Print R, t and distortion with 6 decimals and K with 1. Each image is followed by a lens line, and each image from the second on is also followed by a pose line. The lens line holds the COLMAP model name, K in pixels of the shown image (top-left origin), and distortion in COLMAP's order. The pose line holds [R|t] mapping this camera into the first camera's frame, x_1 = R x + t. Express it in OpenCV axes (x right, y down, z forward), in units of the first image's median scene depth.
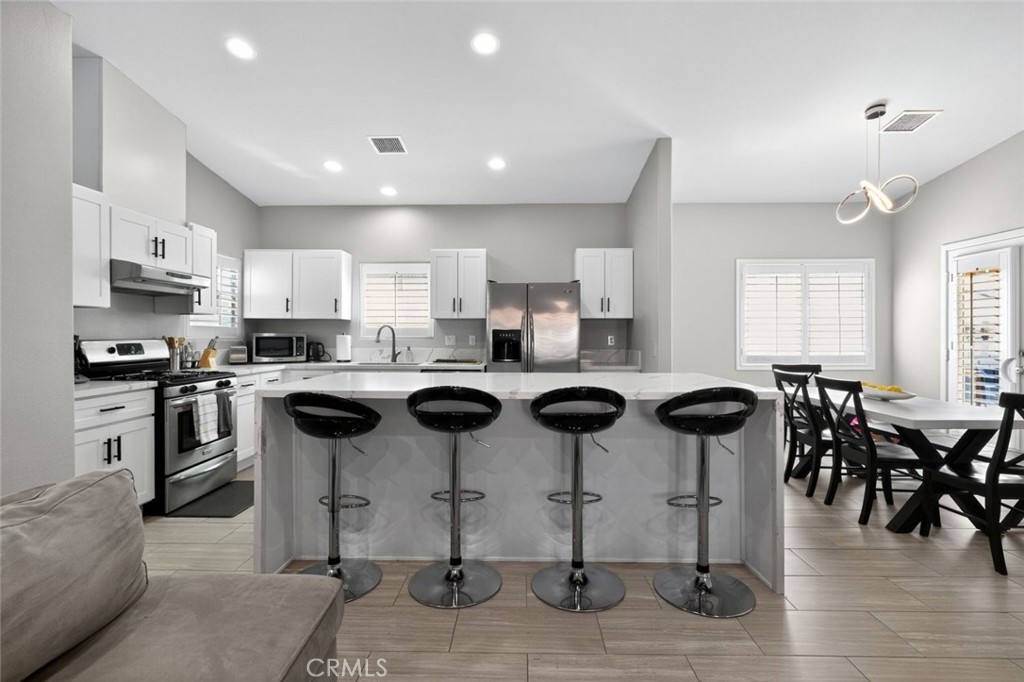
lens RADIAL K [[469.3, 0, 512.0], [0, 469.3, 341.0], [0, 0, 1]] dist [-0.000587, -0.000091]
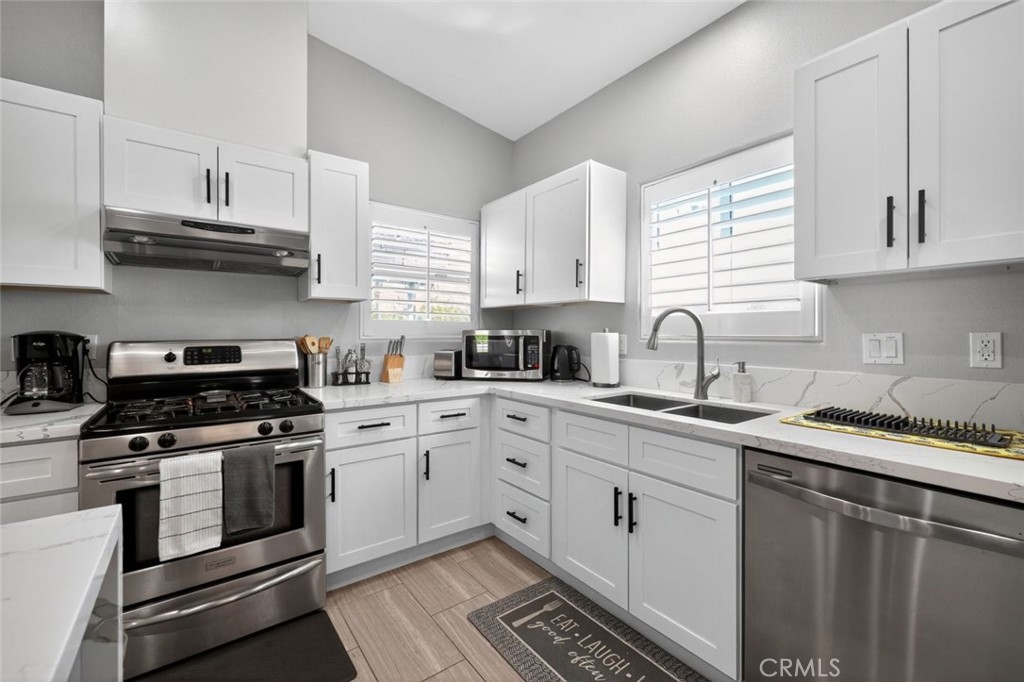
lens RADIAL K [[426.2, 0, 512.1], [0, 426.2, 336.9], [0, 0, 1]] dist [0.000046, -0.000087]
pose [[0.618505, 0.001480, -0.785780, -0.063618], [-0.005932, 0.999979, -0.002785, -0.006597], [0.785759, 0.006384, 0.618500, 0.662458]]
